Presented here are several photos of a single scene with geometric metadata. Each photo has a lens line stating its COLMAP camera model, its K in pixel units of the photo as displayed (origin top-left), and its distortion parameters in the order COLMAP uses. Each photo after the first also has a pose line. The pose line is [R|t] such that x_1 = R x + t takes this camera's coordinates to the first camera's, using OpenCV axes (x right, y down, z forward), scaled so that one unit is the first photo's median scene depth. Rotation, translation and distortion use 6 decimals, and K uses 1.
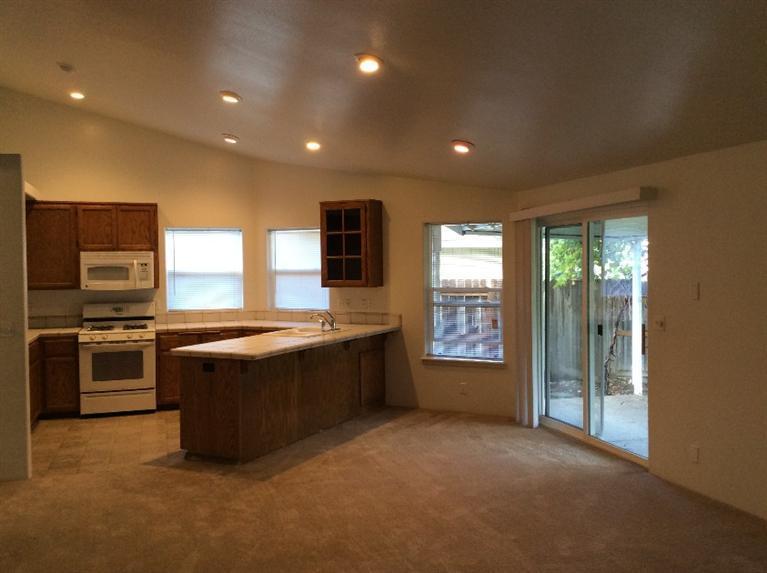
lens RADIAL K [[710.4, 0, 380.3], [0, 710.4, 287.3], [0, 0, 1]] dist [0.137927, -0.239366]
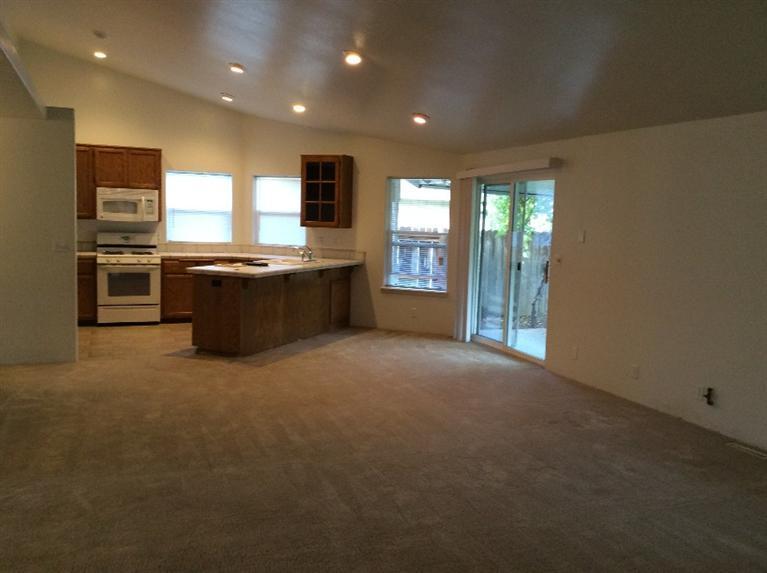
lens RADIAL K [[710.4, 0, 380.3], [0, 710.4, 287.3], [0, 0, 1]] dist [0.137927, -0.239366]
pose [[0.997426, 0.034871, 0.062655, -0.019780], [-0.039145, 0.996894, 0.068338, 0.014923], [-0.060077, -0.070615, 0.995693, -0.220998]]
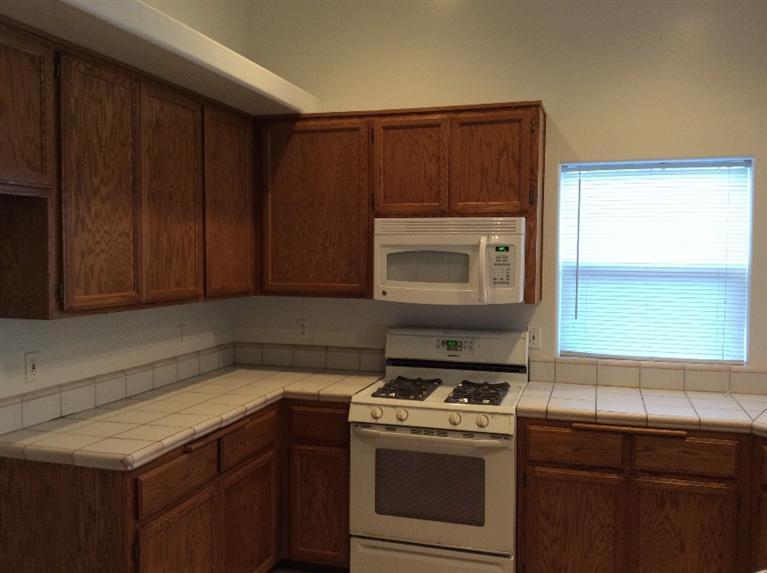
lens RADIAL K [[710.4, 0, 380.3], [0, 710.4, 287.3], [0, 0, 1]] dist [0.137927, -0.239366]
pose [[0.824948, 0.043773, -0.563511, -0.152996], [-0.033852, 0.999033, 0.028046, -0.018103], [0.564194, -0.004061, 0.825632, 0.626403]]
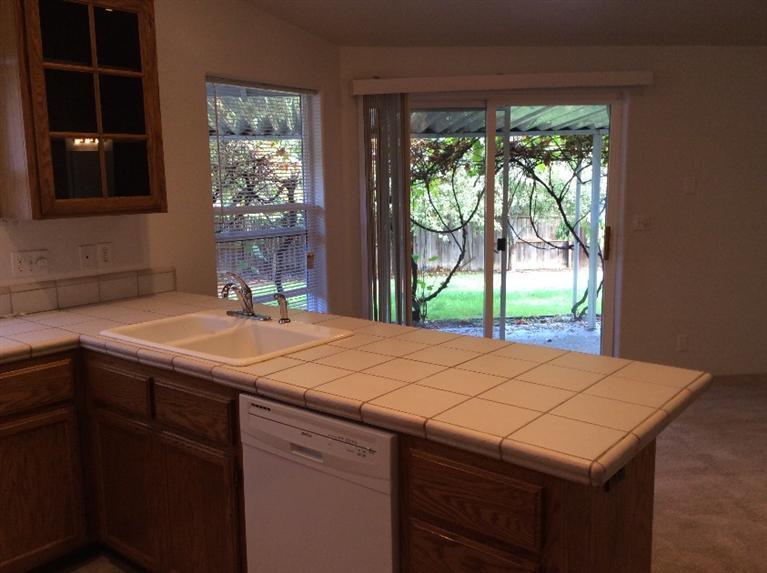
lens RADIAL K [[710.4, 0, 380.3], [0, 710.4, 287.3], [0, 0, 1]] dist [0.137927, -0.239366]
pose [[0.212178, -0.139396, 0.967238, -0.402090], [0.046919, 0.990086, 0.132396, -0.006093], [-0.976104, 0.017290, 0.216615, 0.756183]]
